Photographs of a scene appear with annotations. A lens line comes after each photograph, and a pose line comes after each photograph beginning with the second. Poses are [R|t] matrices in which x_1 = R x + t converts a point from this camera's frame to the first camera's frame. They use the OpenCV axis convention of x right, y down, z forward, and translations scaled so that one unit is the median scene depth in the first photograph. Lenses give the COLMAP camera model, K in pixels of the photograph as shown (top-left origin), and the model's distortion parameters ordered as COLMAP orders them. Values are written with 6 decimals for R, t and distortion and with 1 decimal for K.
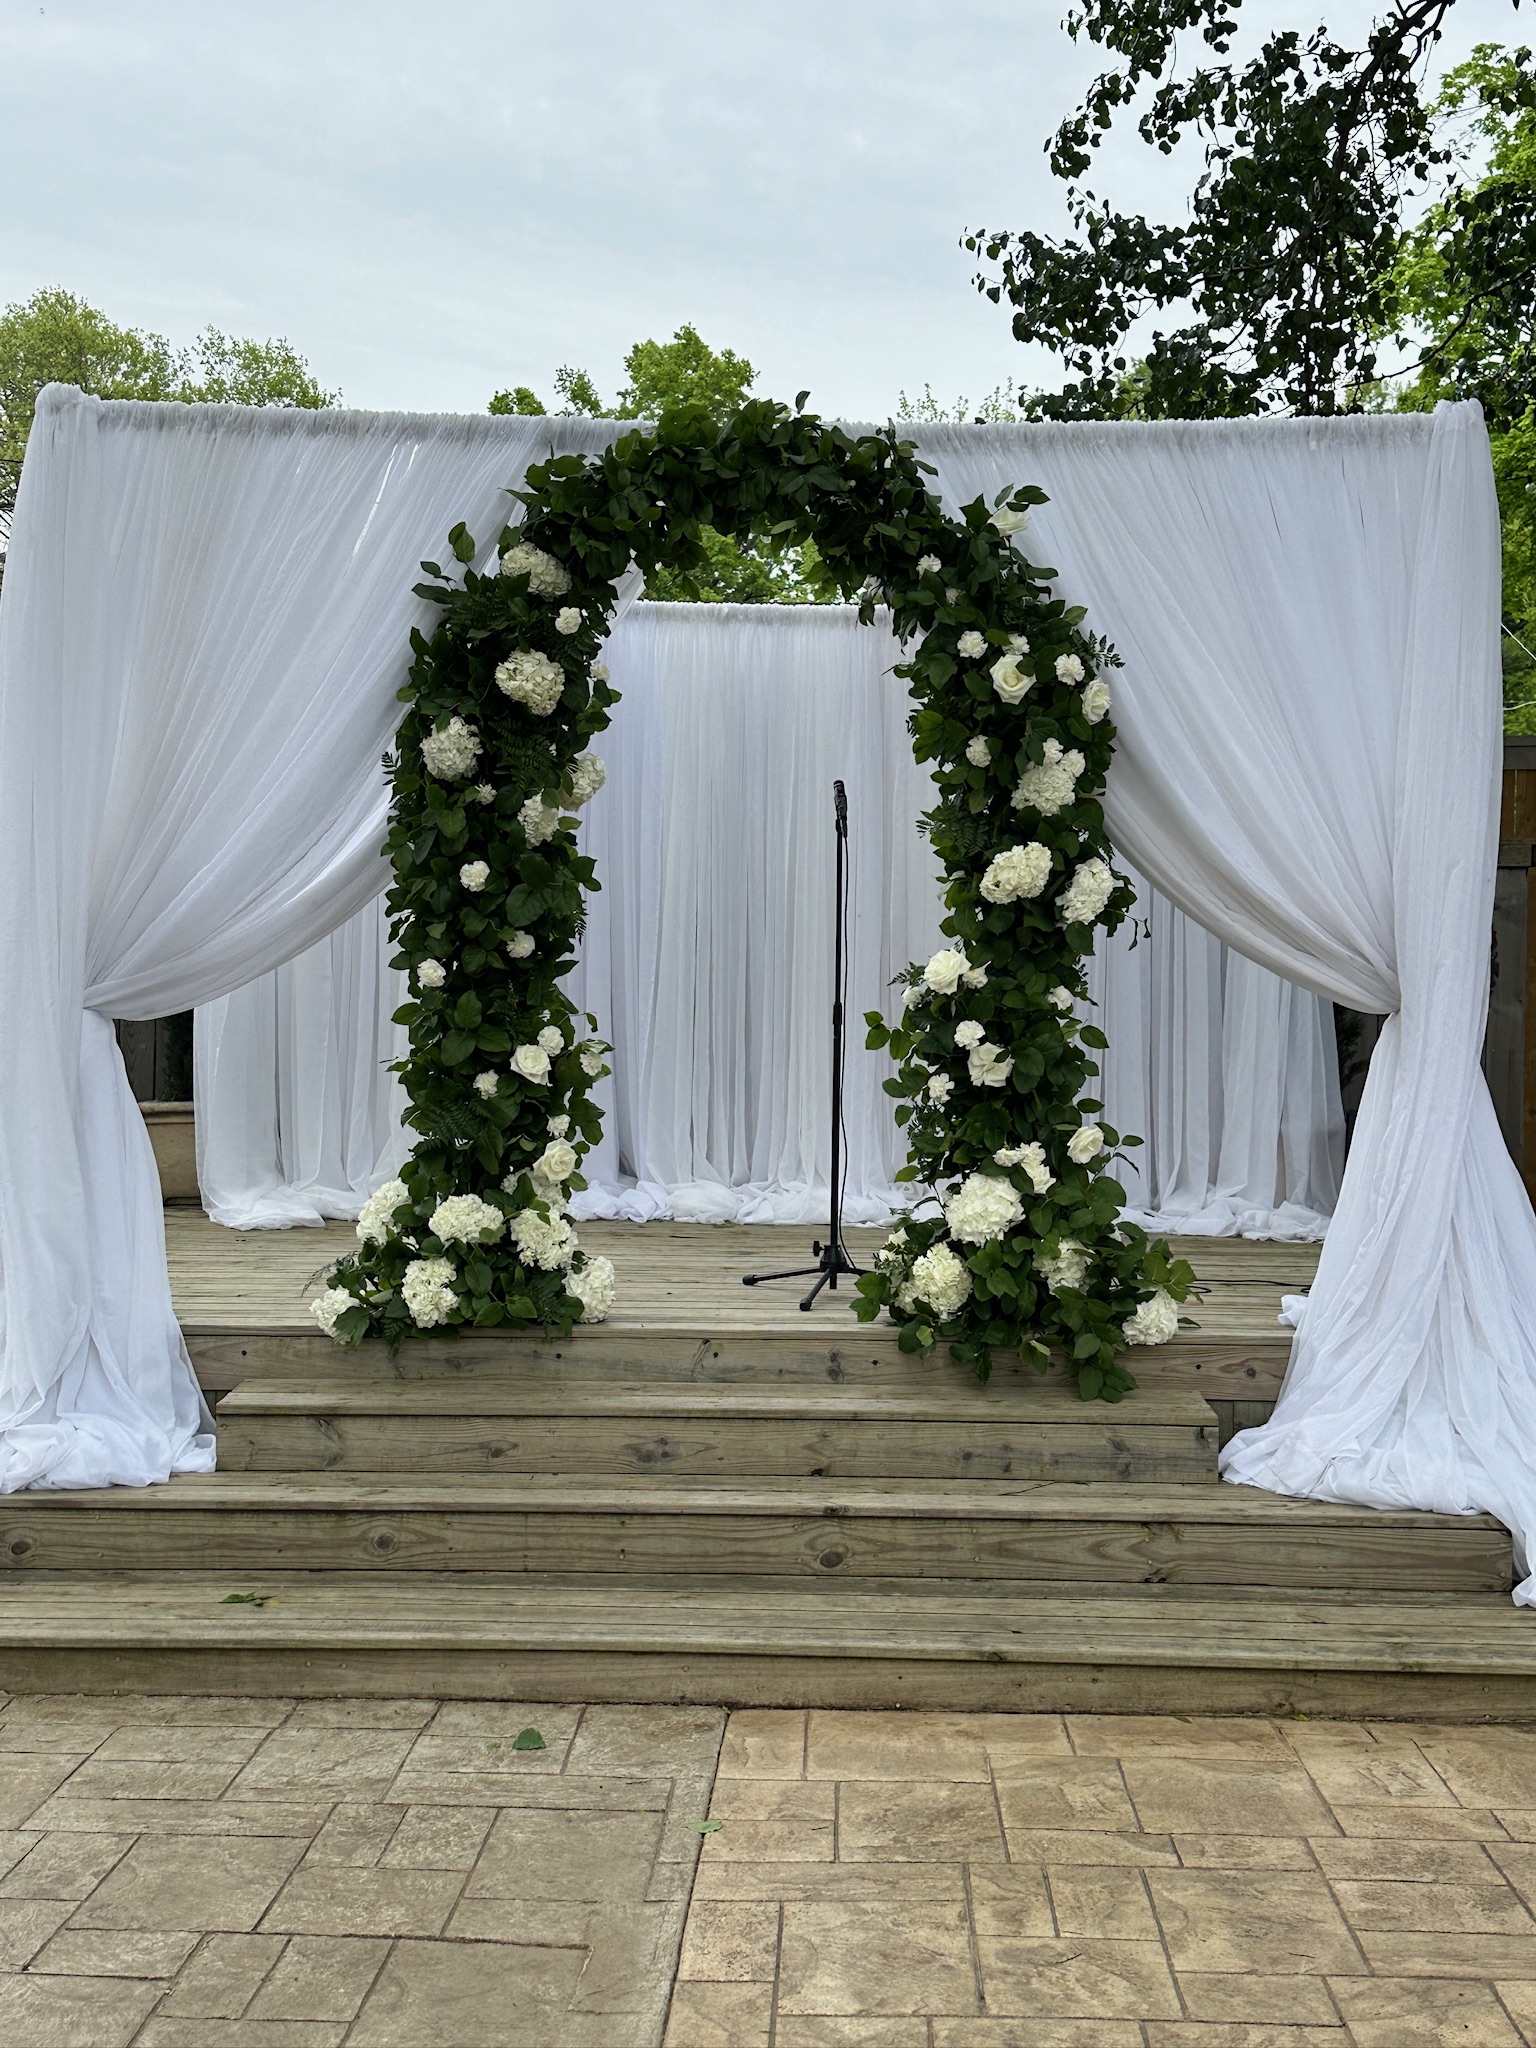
lens RADIAL K [[2434.2, 0, 770.8], [0, 2434.2, 1024.9], [0, 0, 1]] dist [0.013957, 0.000000]
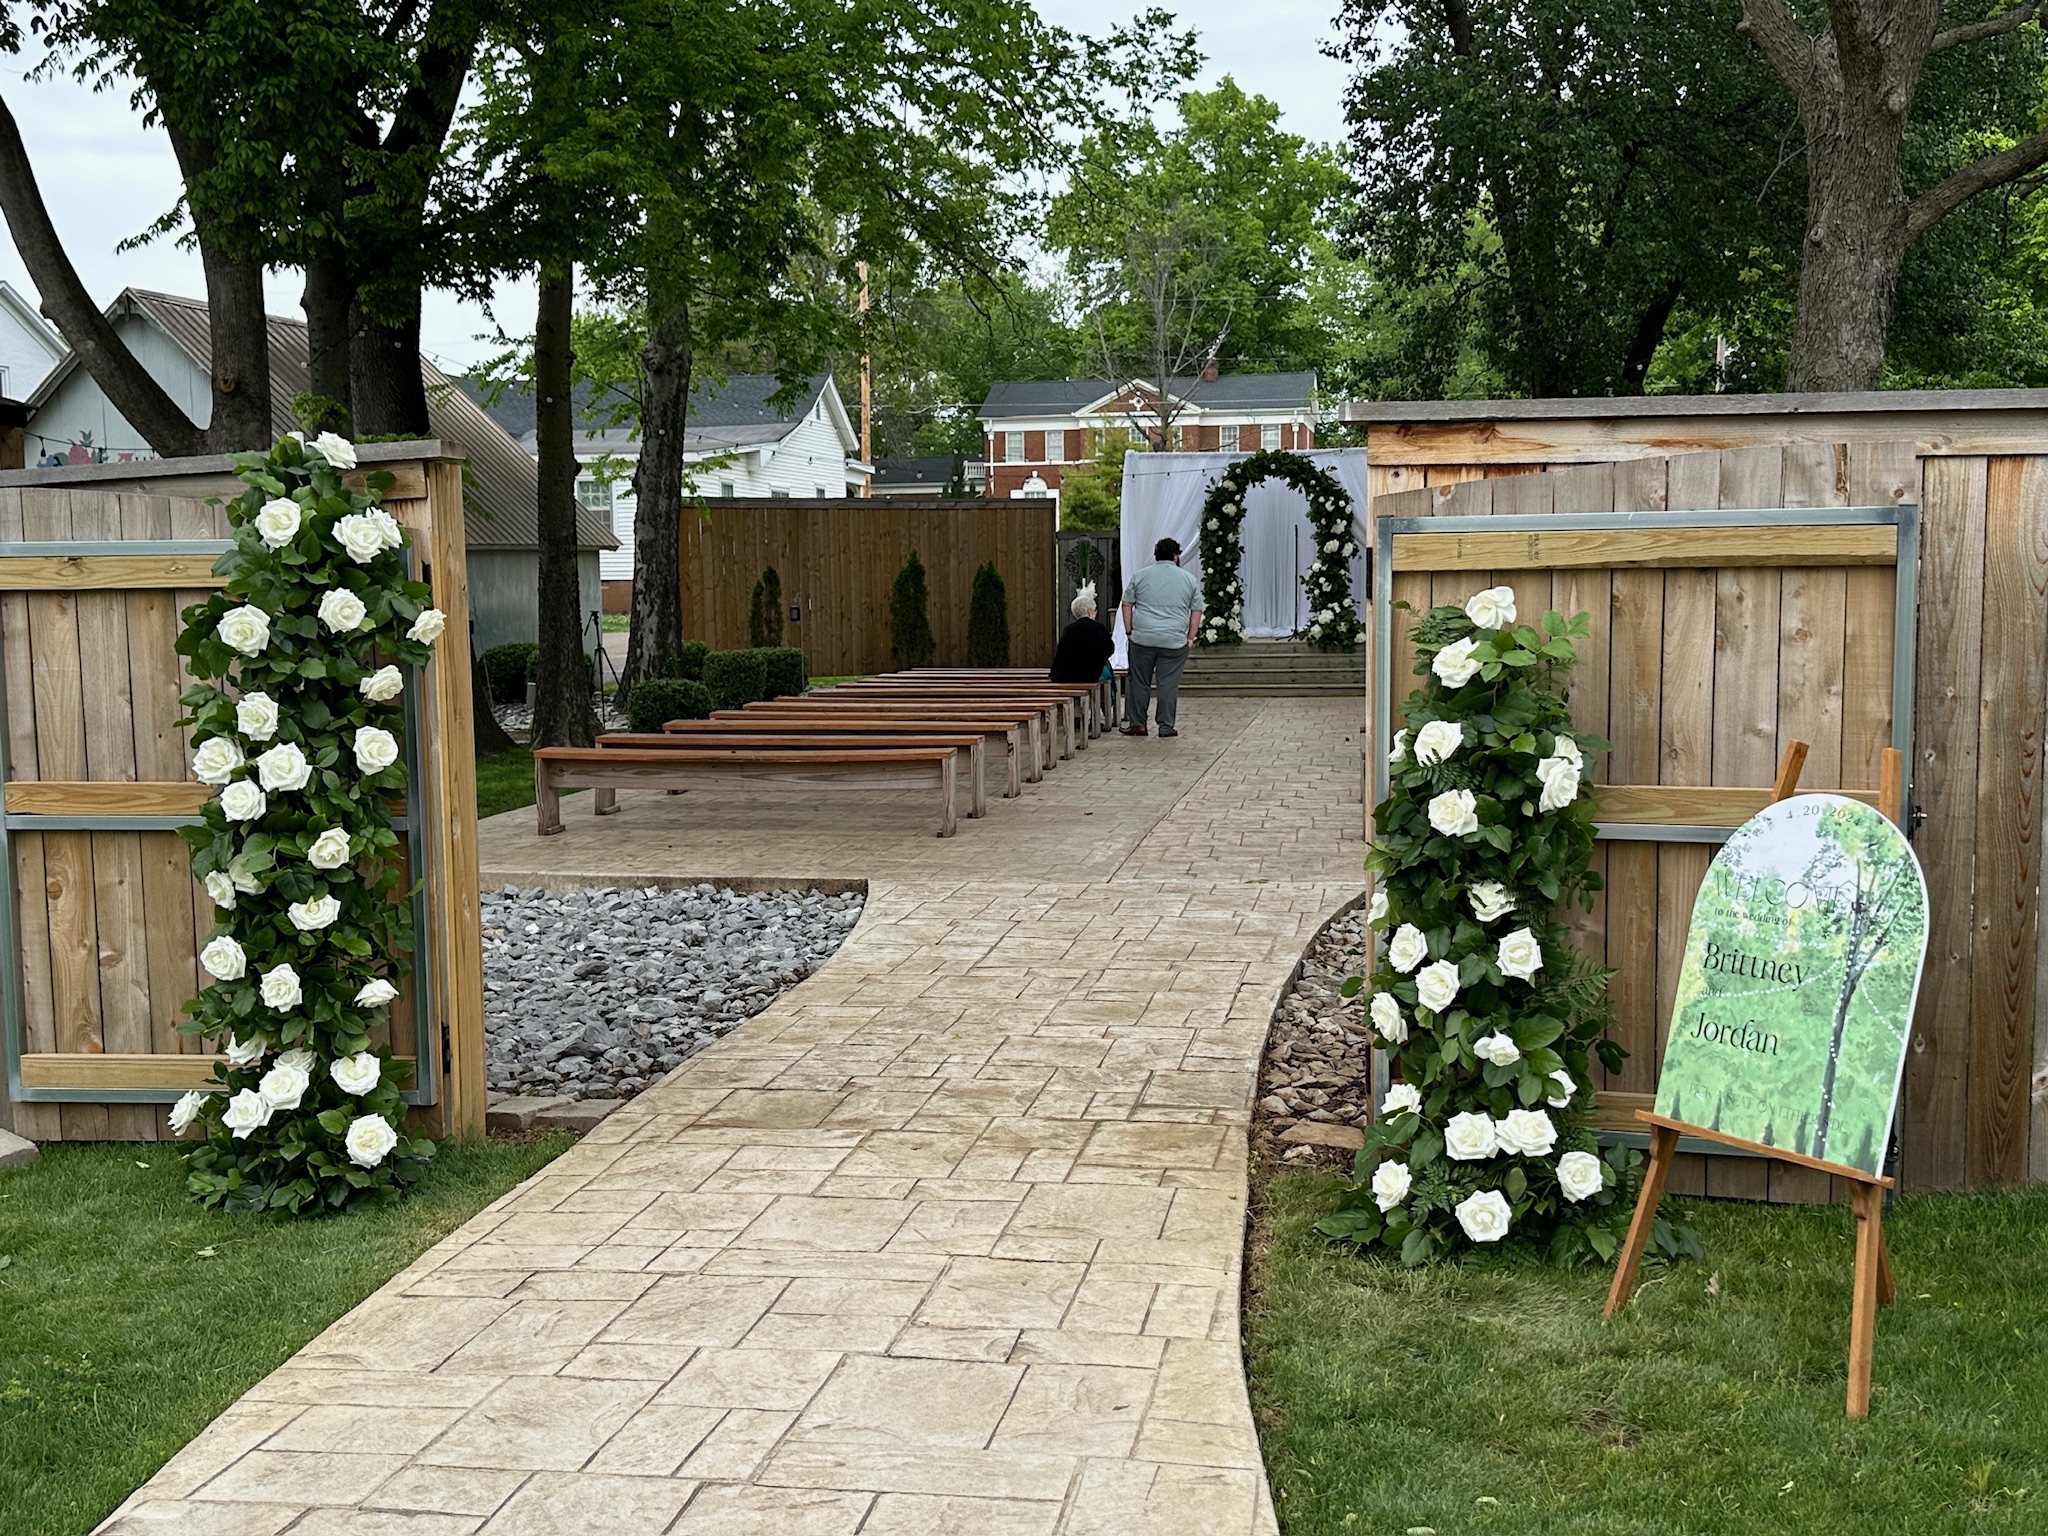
lens RADIAL K [[2089.8, 0, 1016.1], [0, 2089.8, 777.5], [0, 0, 1]] dist [0.112273, 0.000000]
pose [[0.990762, -0.013784, -0.134911, 0.035281], [0.023169, 0.997400, 0.068241, 0.095221], [0.133619, -0.070736, 0.988505, -3.186880]]
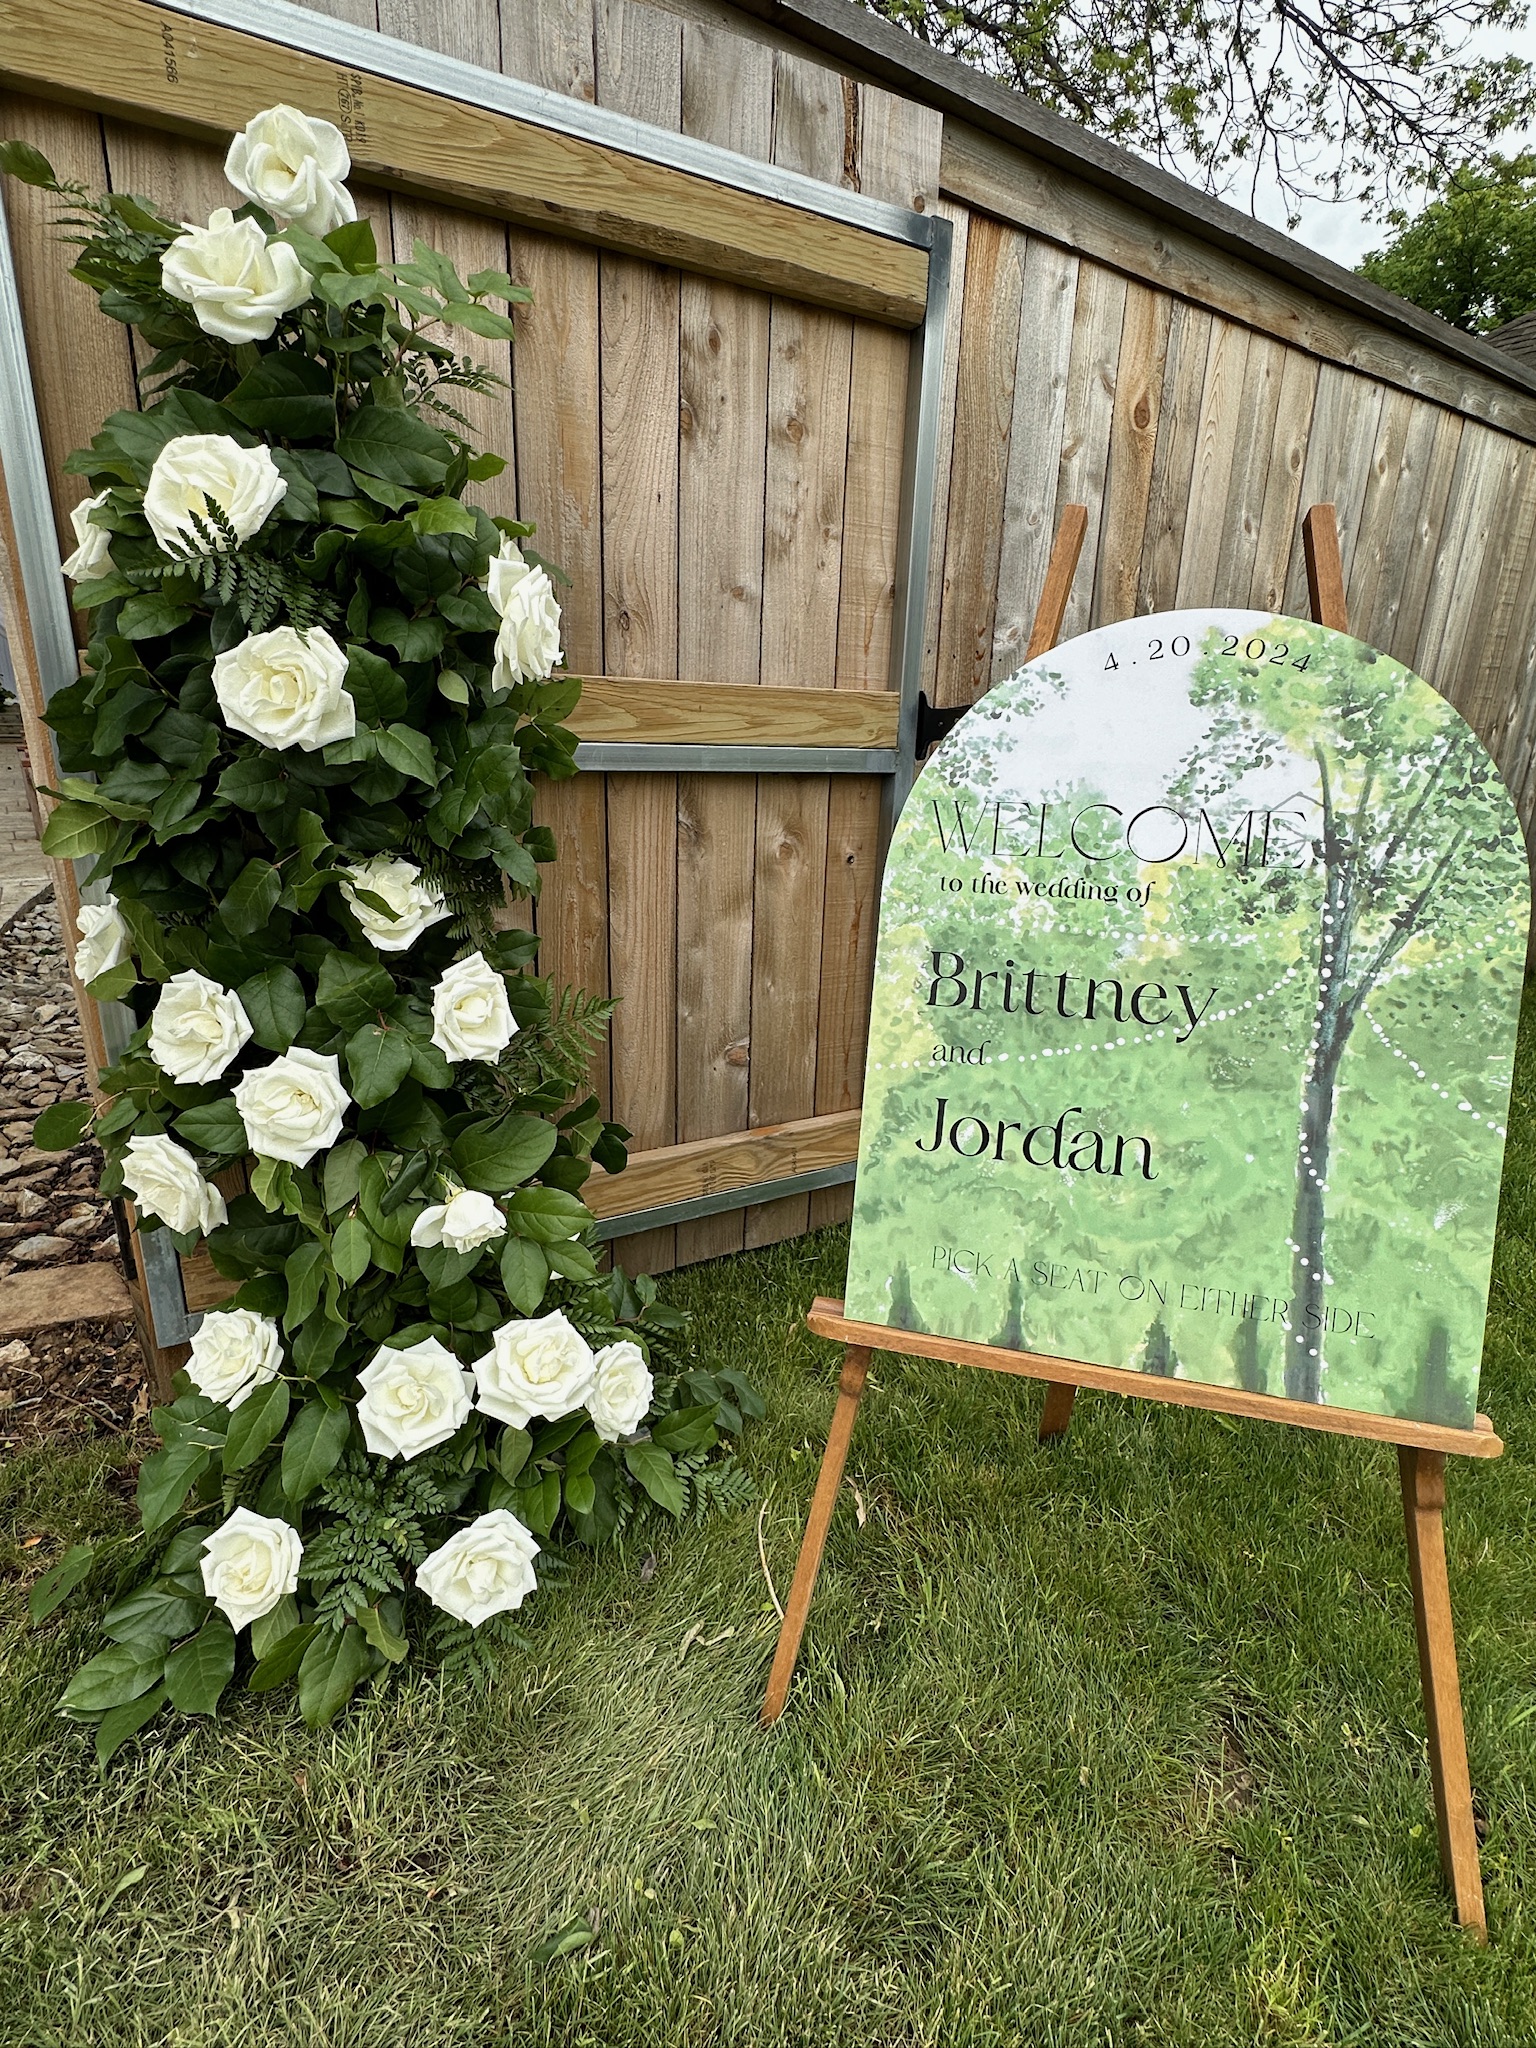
lens RADIAL K [[1006.8, 0, 772.9], [0, 1006.8, 1022.3], [0, 0, 1]] dist [-0.005882, 0.001155]
pose [[0.792353, -0.174361, 0.584615, 0.051773], [-0.001448, 0.957747, 0.287610, 0.165136], [-0.610061, -0.228735, 0.758621, -2.599170]]
